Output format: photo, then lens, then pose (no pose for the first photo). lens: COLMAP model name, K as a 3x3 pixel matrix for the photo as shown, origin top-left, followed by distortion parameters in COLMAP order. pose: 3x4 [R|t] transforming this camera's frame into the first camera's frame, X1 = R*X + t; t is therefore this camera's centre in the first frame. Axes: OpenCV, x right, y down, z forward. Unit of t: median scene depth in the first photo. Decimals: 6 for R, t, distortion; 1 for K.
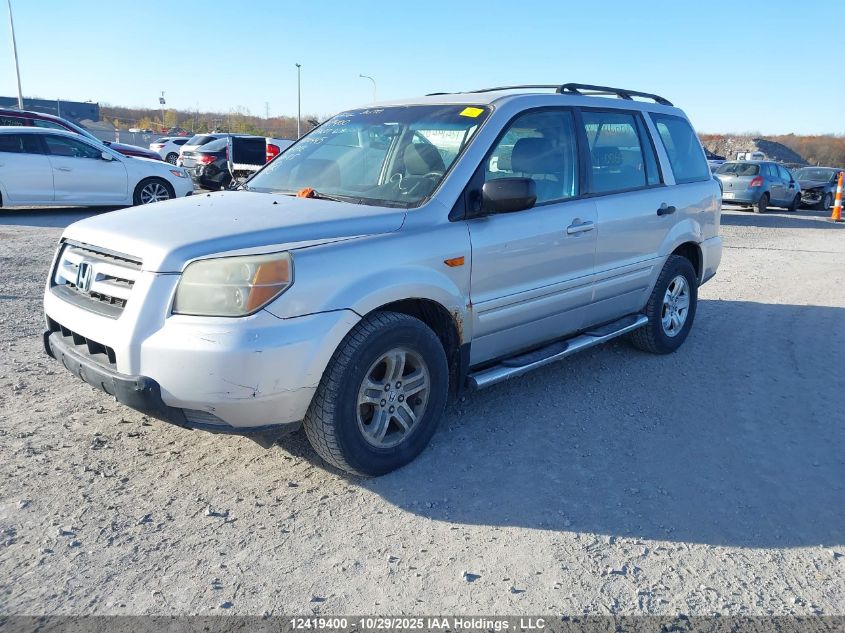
lens RADIAL K [[671.2, 0, 427.9], [0, 671.2, 316.6], [0, 0, 1]] dist [0.024798, -0.045251]
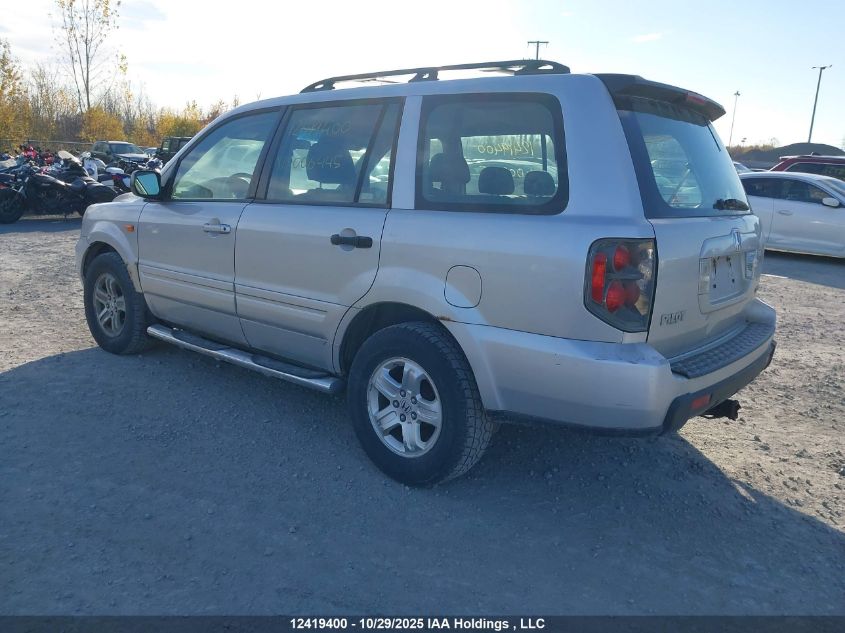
lens RADIAL K [[671.2, 0, 423.0], [0, 671.2, 317.8], [0, 0, 1]] dist [0.024798, -0.045251]
pose [[0.061904, 0.193517, -0.979142, 1.127036], [-0.281453, 0.944595, 0.168895, -0.238478], [0.957576, 0.265127, 0.112940, 1.106816]]
